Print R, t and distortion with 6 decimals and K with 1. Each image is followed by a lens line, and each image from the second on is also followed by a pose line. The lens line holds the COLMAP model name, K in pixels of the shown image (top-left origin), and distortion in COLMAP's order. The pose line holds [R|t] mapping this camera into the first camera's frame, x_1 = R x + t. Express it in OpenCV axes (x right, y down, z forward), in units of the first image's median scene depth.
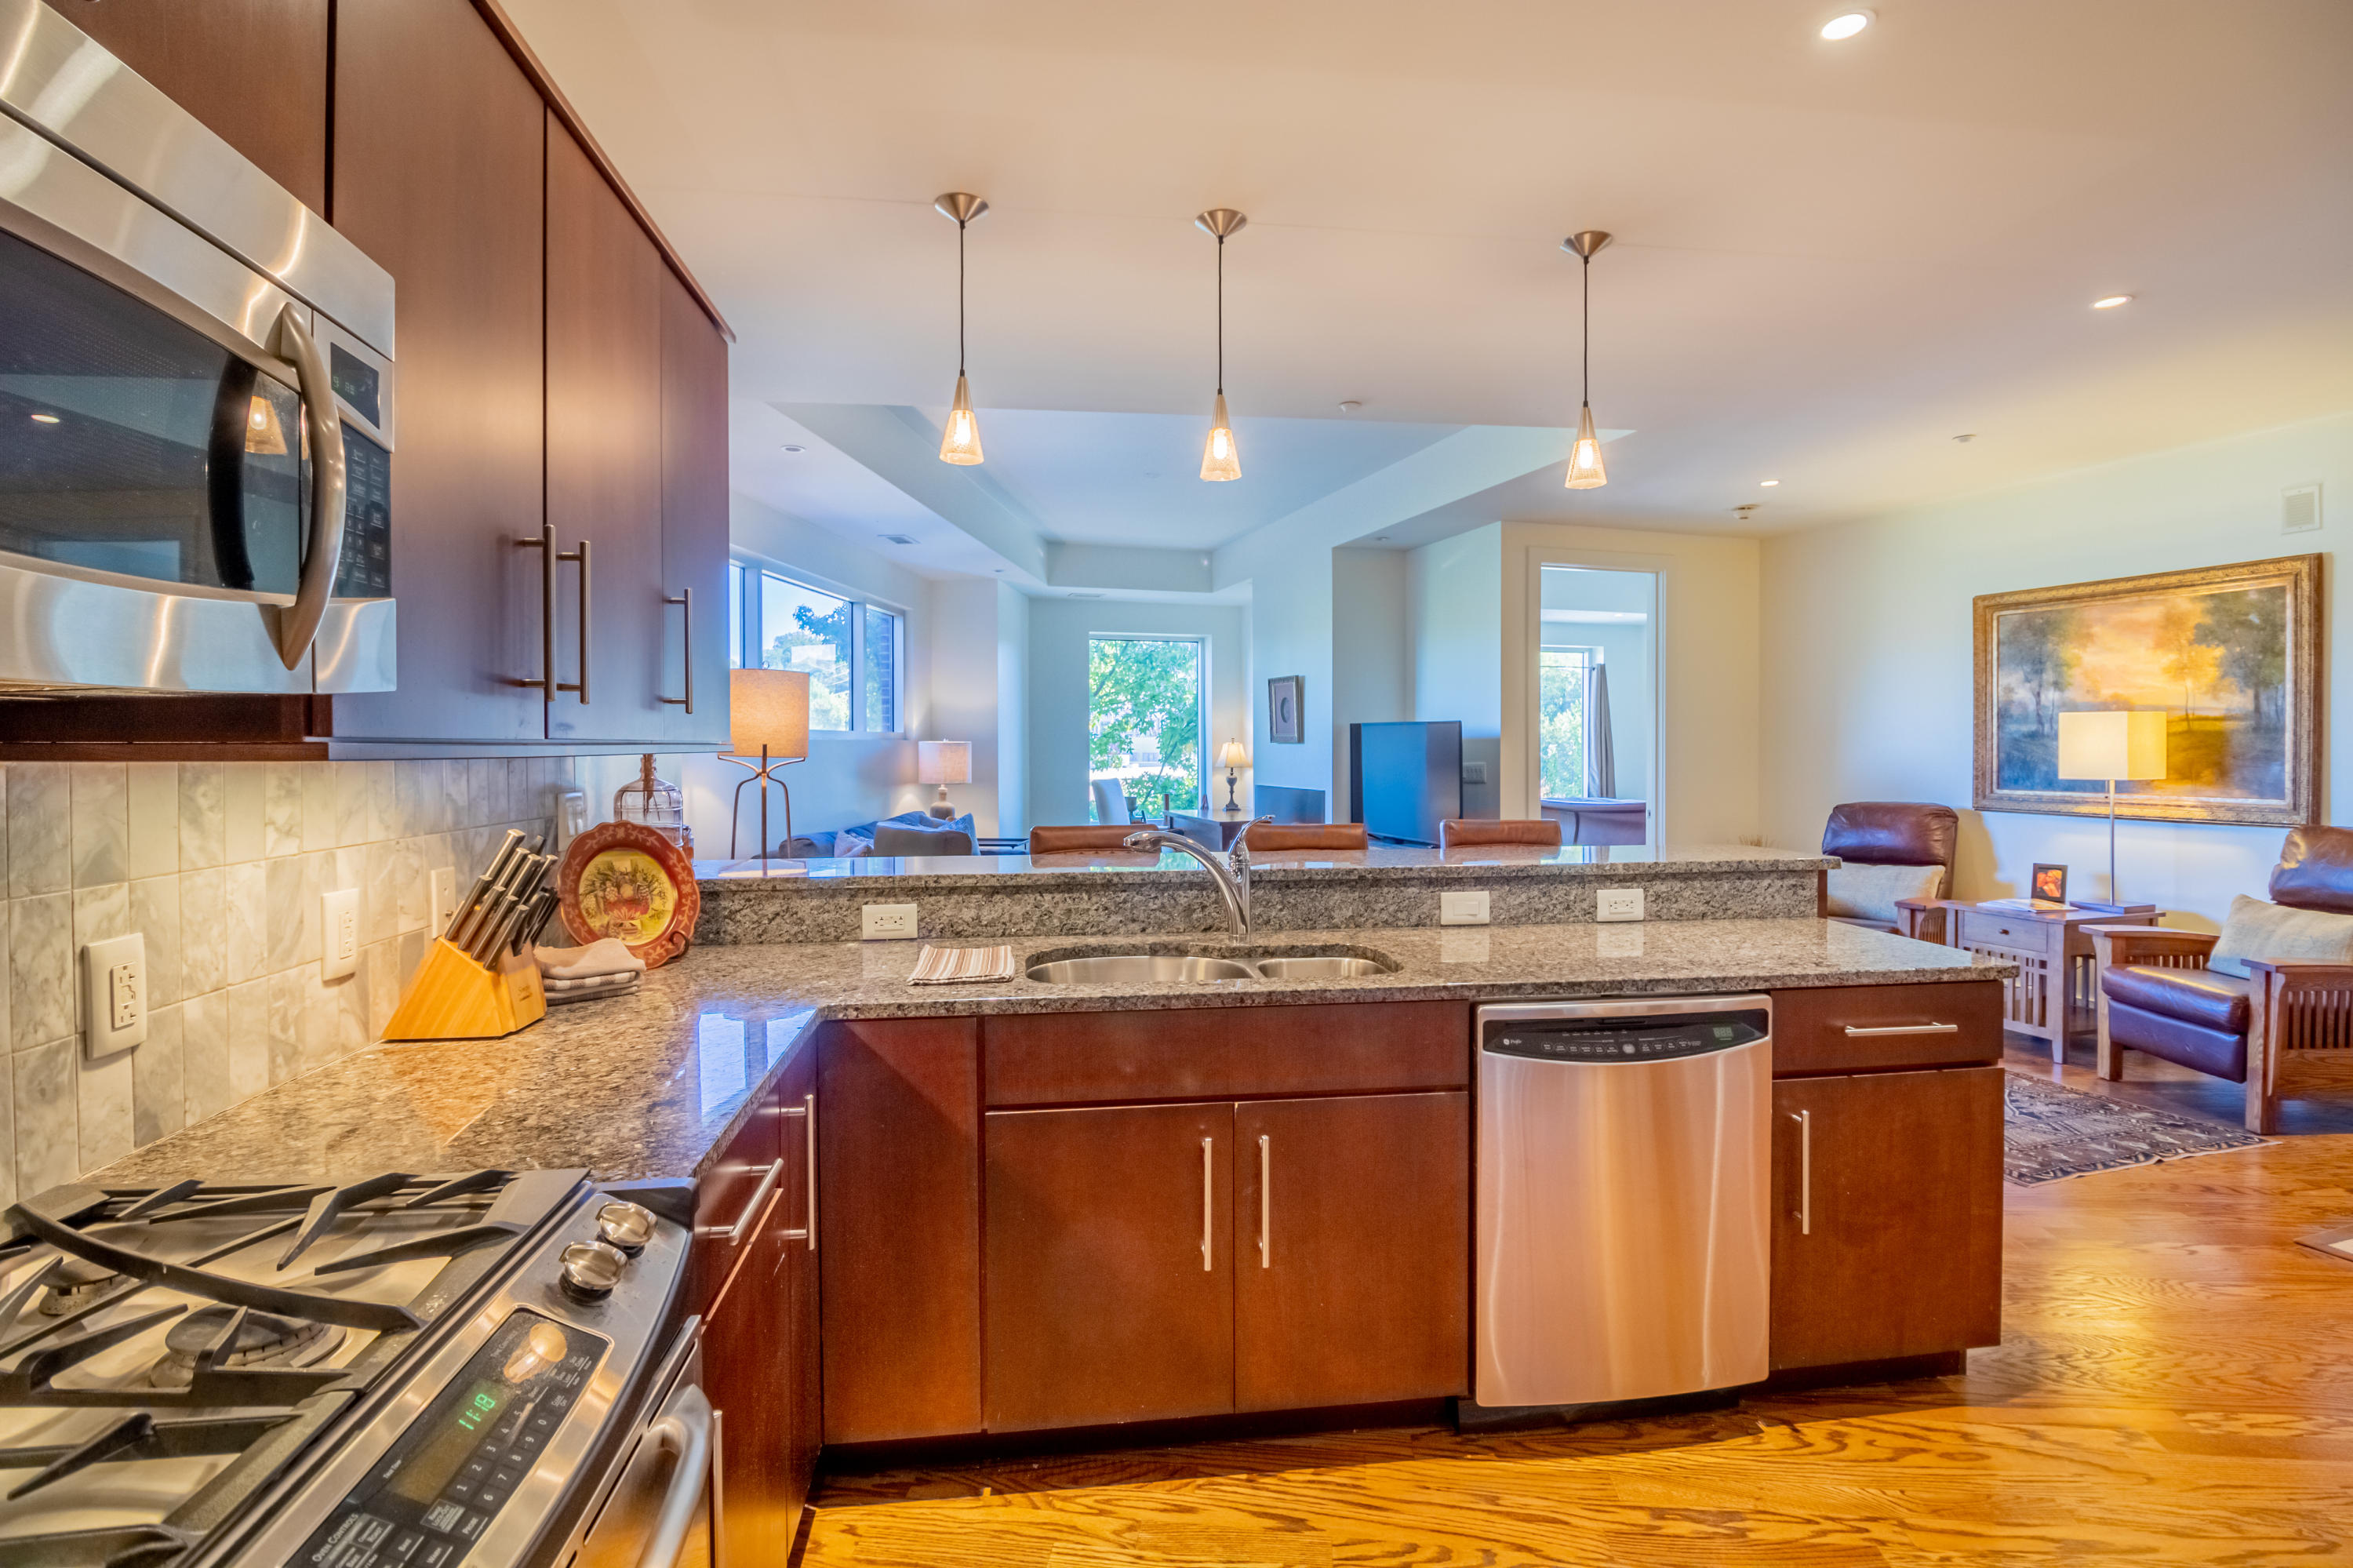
lens RADIAL K [[1098.3, 0, 1177.3], [0, 1098.3, 759.1], [0, 0, 1]] dist [-0.001668, -0.012320]
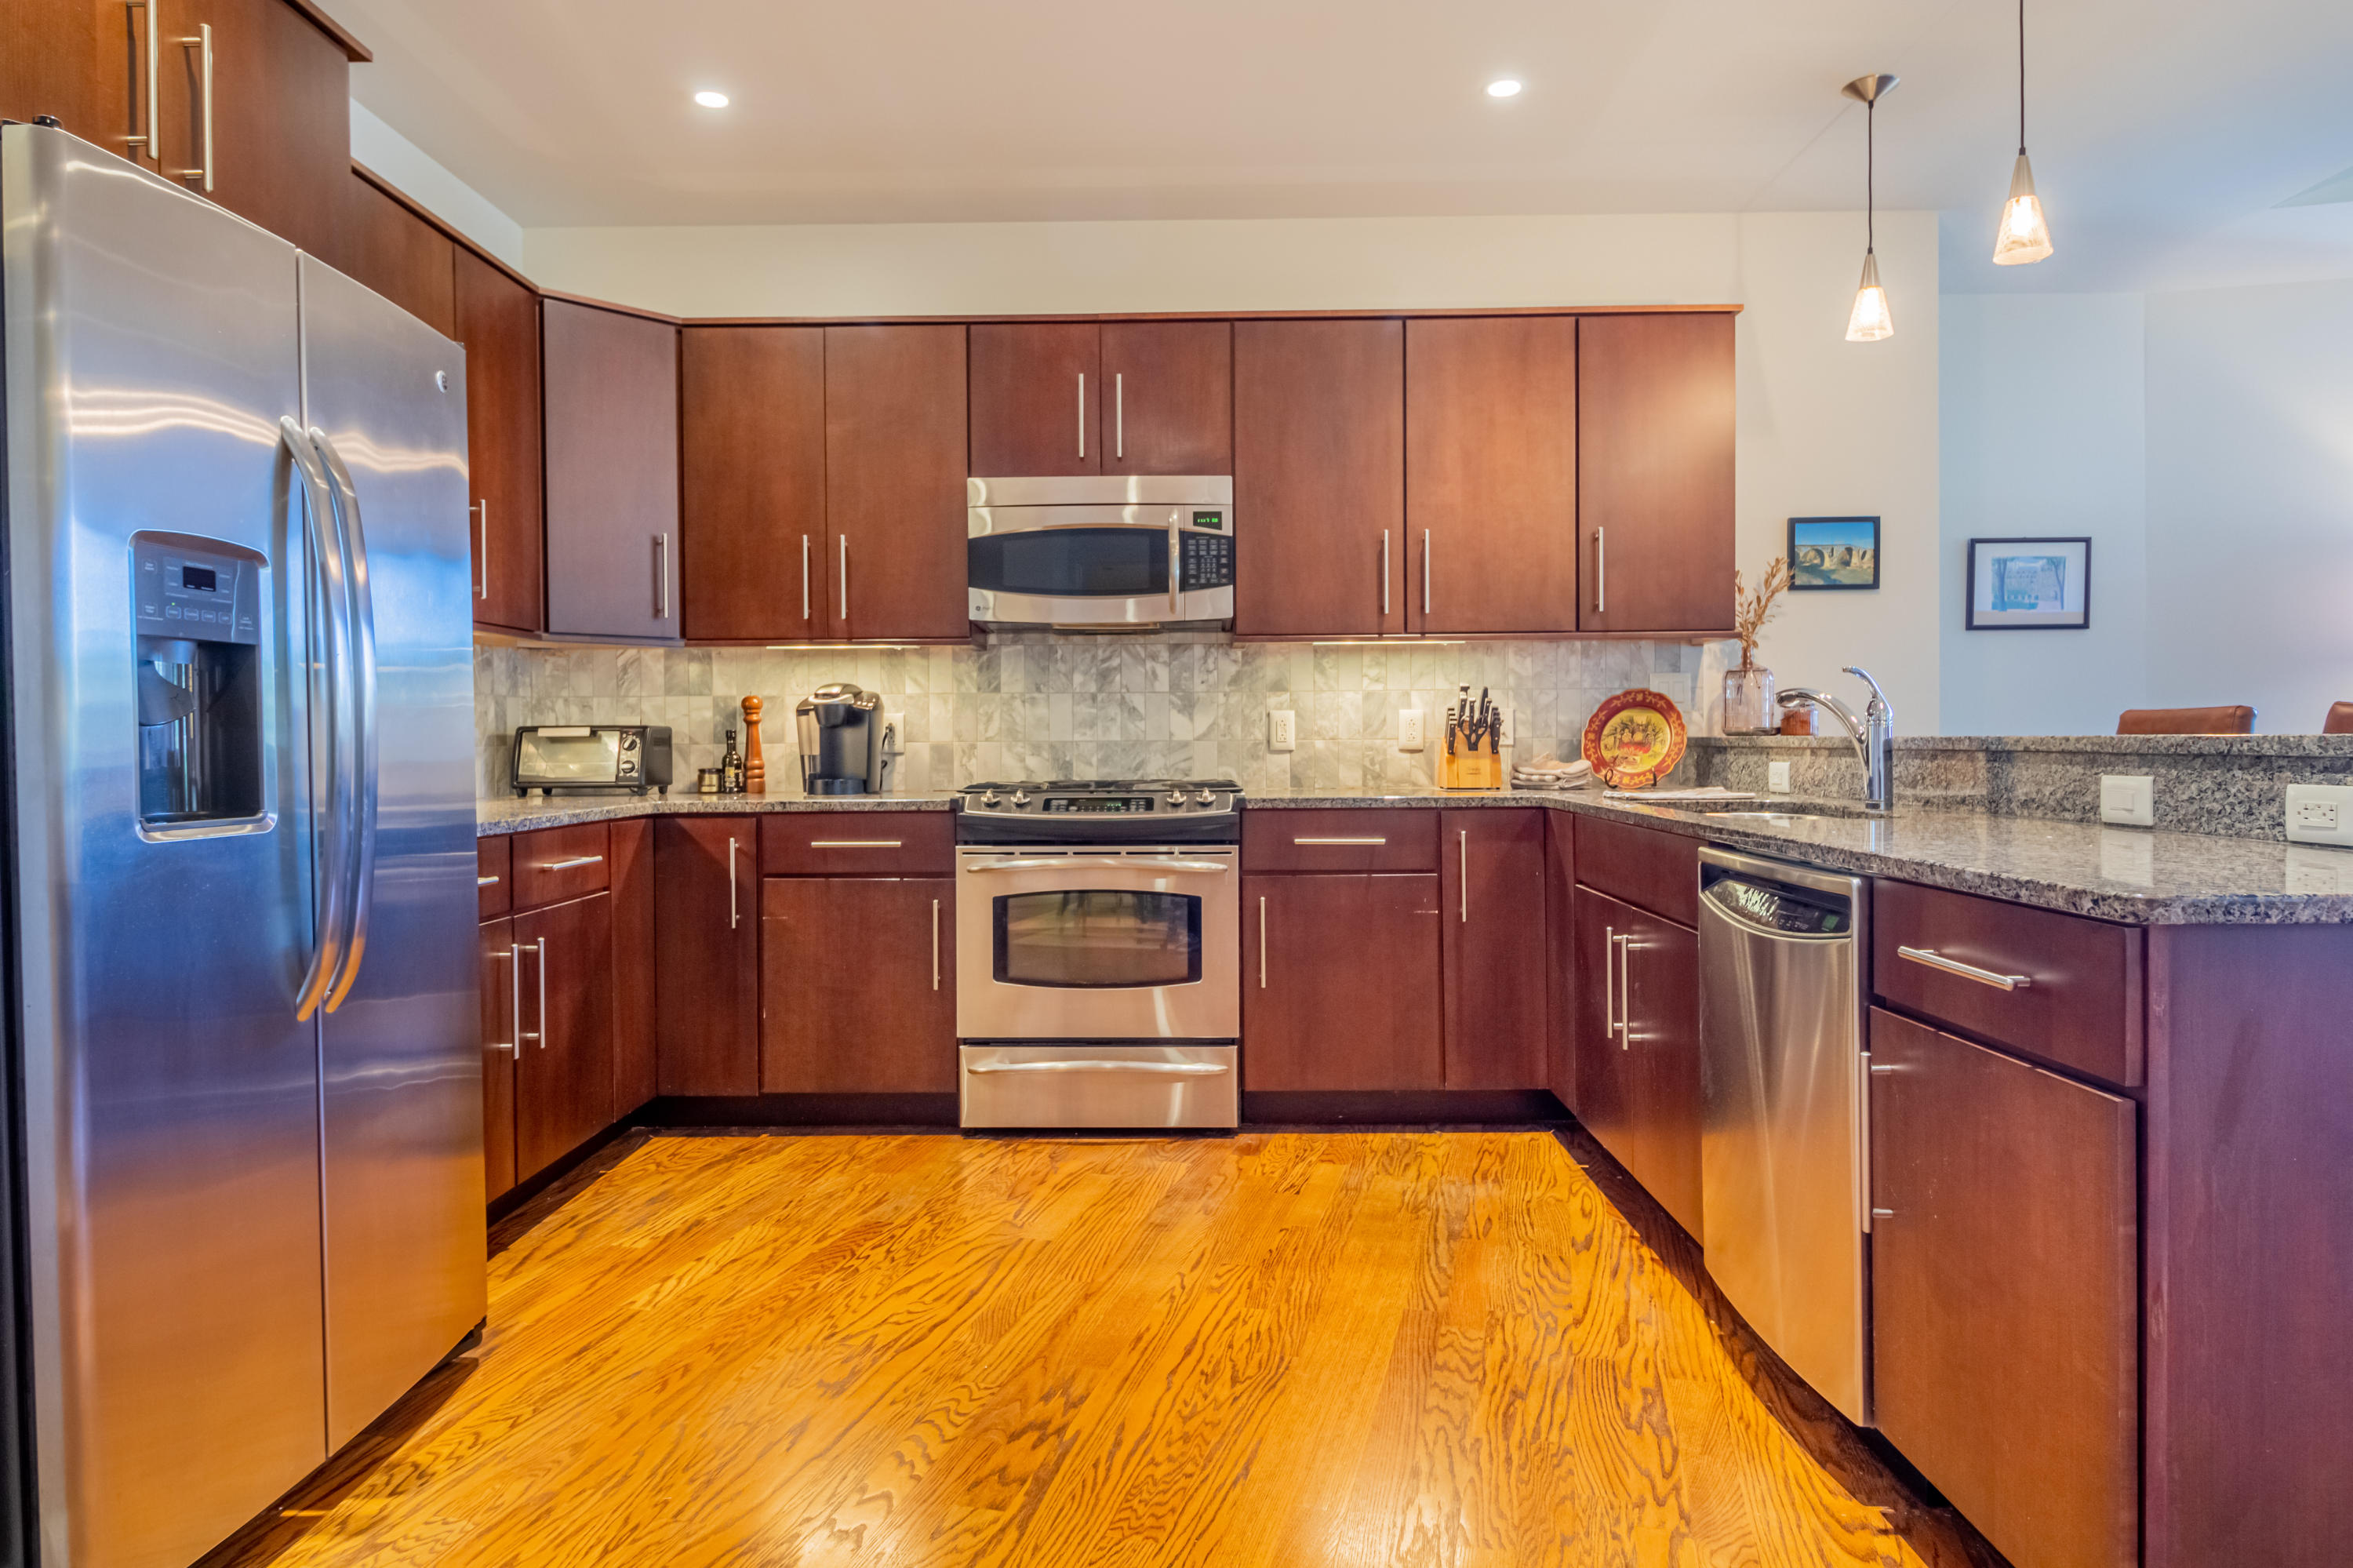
lens RADIAL K [[1445.7, 0, 1176.5], [0, 1445.7, 784.0], [0, 0, 1]] dist [-0.001394, -0.000610]
pose [[-0.157657, 0.032314, -0.986965, 1.793590], [-0.004567, 0.999430, 0.033452, 0.146144], [0.987483, 0.009781, -0.157420, 0.836170]]
